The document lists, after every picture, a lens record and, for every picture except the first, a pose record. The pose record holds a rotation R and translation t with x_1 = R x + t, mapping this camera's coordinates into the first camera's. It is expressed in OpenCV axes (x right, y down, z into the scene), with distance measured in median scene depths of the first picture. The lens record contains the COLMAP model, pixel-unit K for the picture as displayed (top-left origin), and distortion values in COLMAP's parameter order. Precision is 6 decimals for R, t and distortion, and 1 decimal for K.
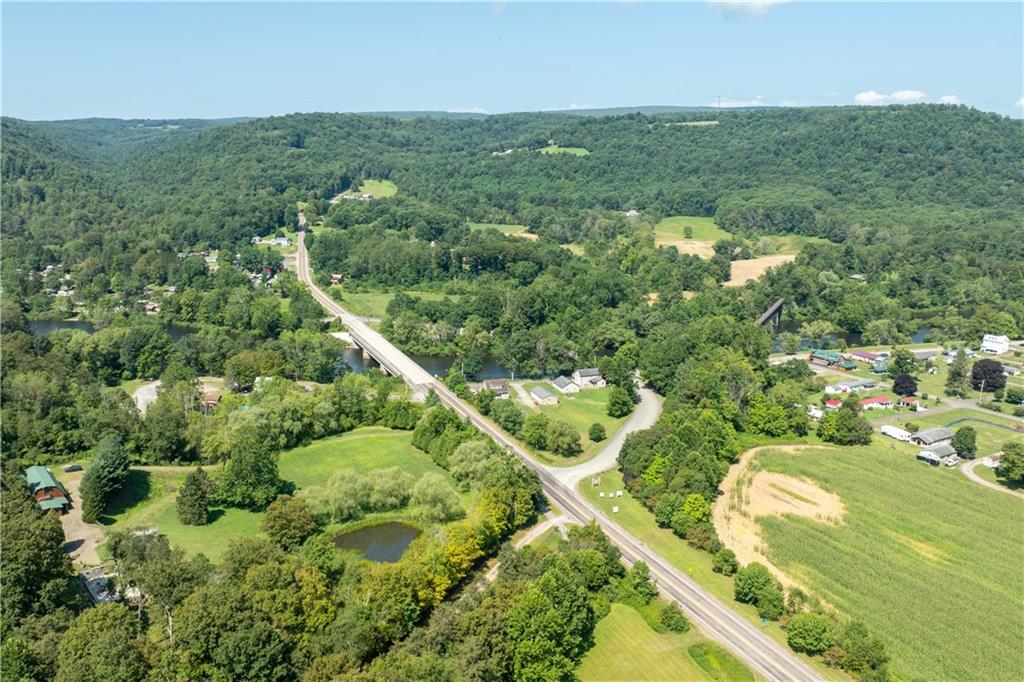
lens RADIAL K [[834.0, 0, 498.8], [0, 834.0, 341.6], [0, 0, 1]] dist [-0.014742, -0.015004]
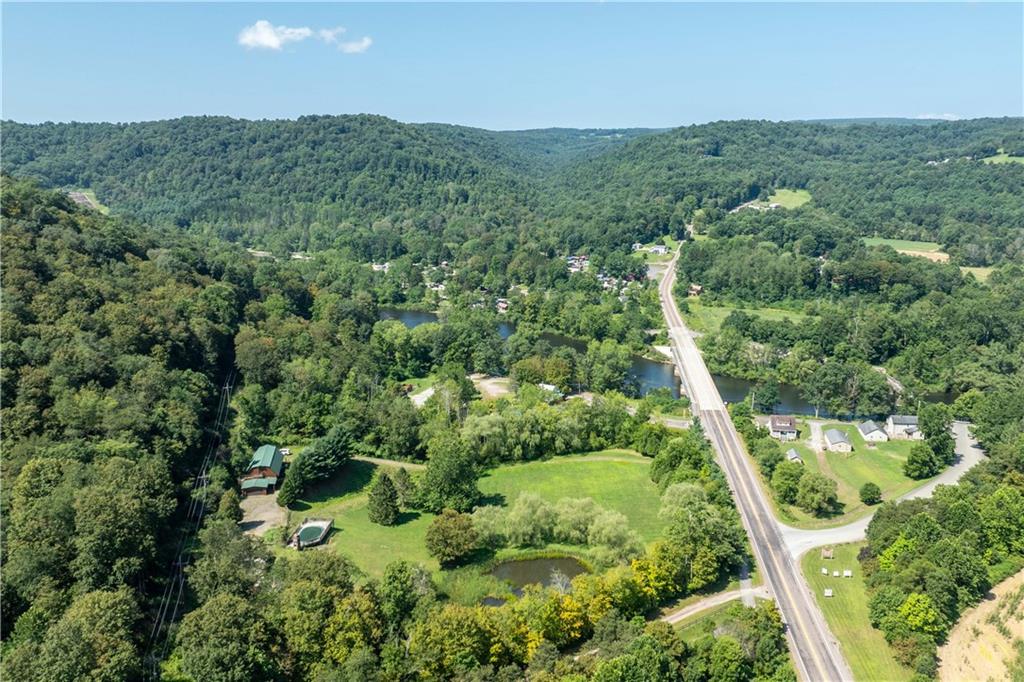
lens RADIAL K [[847.8, 0, 561.4], [0, 847.8, 340.3], [0, 0, 1]] dist [-0.020504, -0.010066]
pose [[0.912621, 0.086532, -0.399544, 0.098533], [-0.092261, 0.995723, 0.004913, -0.012204], [0.398260, 0.032378, 0.916701, 0.057863]]
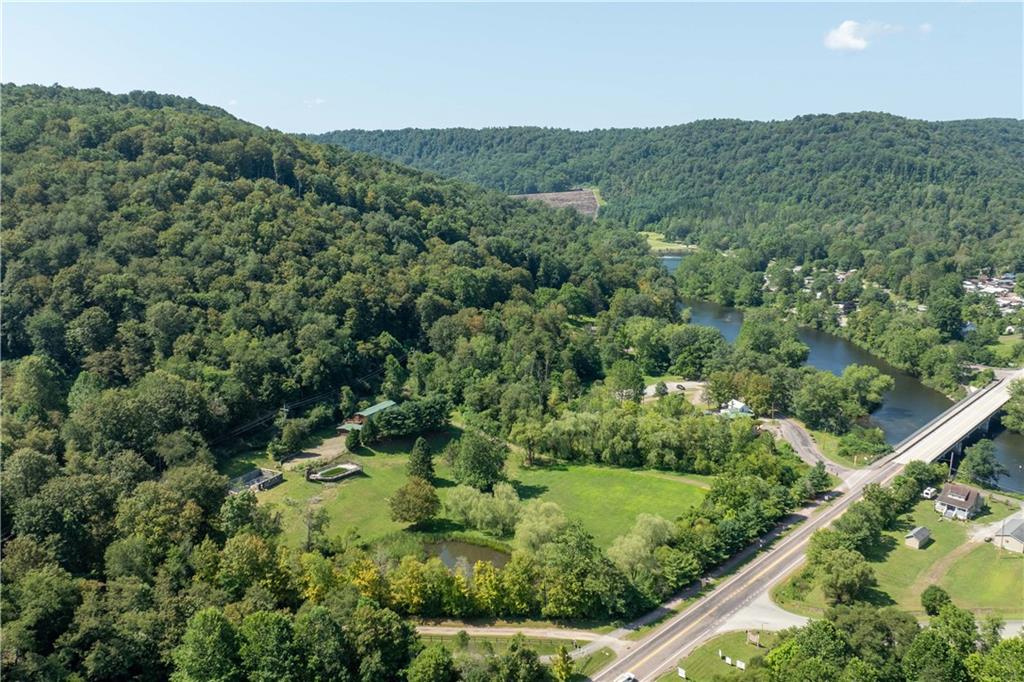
lens RADIAL K [[834.0, 0, 498.8], [0, 834.0, 341.6], [0, 0, 1]] dist [-0.014742, -0.015004]
pose [[0.442540, 0.184668, -0.877528, 0.293113], [-0.190339, 0.975613, 0.109321, -0.053074], [0.876316, 0.118649, 0.466898, 0.238680]]
